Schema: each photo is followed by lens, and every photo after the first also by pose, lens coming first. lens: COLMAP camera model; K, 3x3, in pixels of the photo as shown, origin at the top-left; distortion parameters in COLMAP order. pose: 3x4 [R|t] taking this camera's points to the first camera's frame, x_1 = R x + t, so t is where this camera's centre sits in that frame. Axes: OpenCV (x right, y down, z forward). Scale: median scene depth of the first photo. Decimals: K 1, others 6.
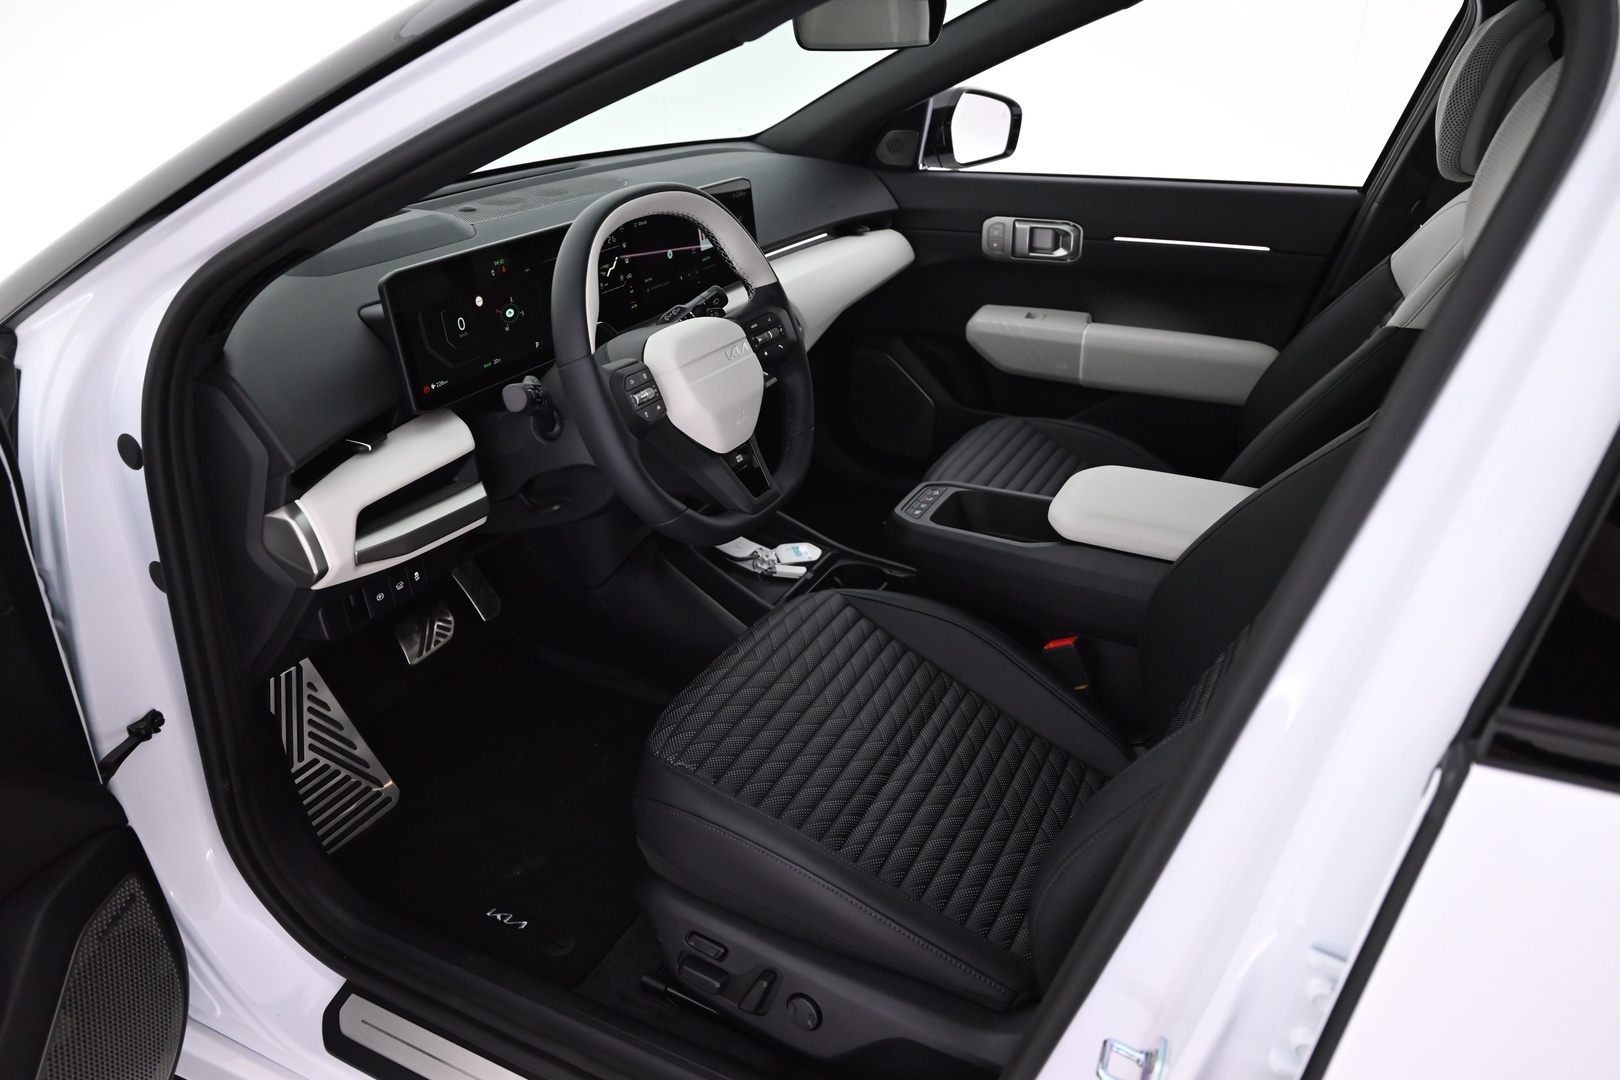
lens RADIAL K [[1091.5, 0, 810.0], [0, 1091.5, 540.0], [0, 0, 1]] dist [0.027283, 0.002107]
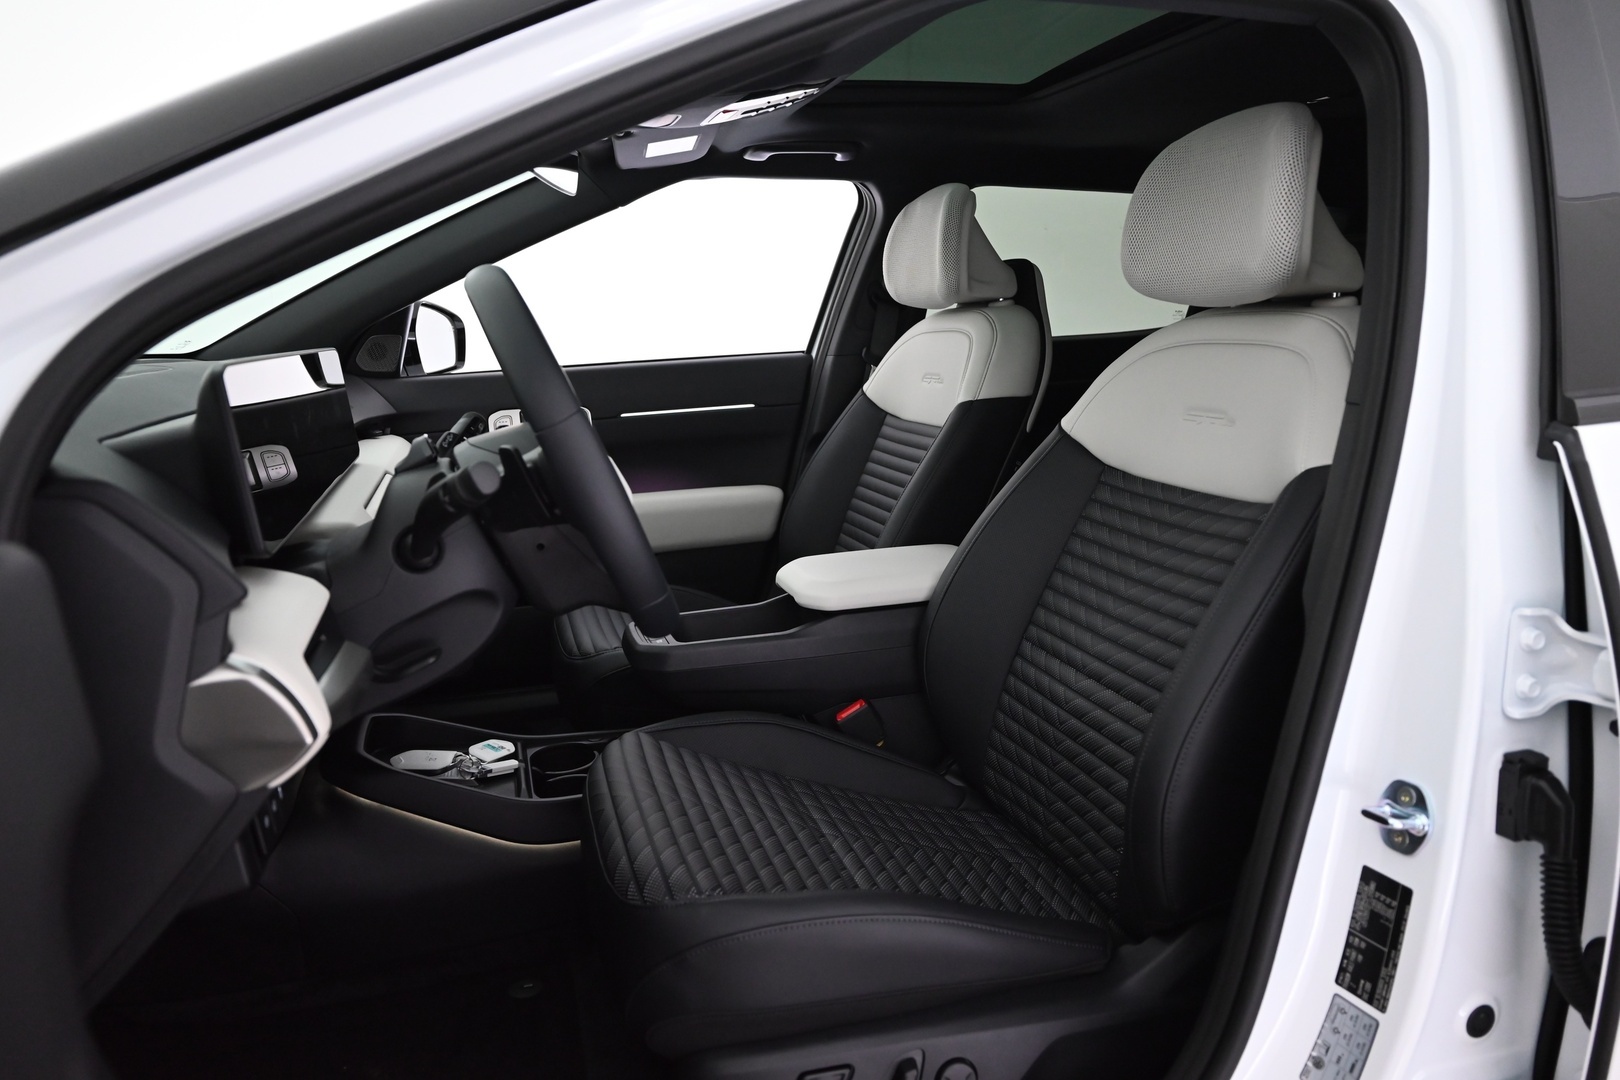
lens RADIAL K [[1091.5, 0, 810.0], [0, 1091.5, 540.0], [0, 0, 1]] dist [0.027283, 0.002107]
pose [[0.730361, -0.155189, 0.665198, -0.358032], [0.328971, 0.933383, -0.143441, 0.060601], [-0.598624, 0.323594, 0.732759, 0.157426]]
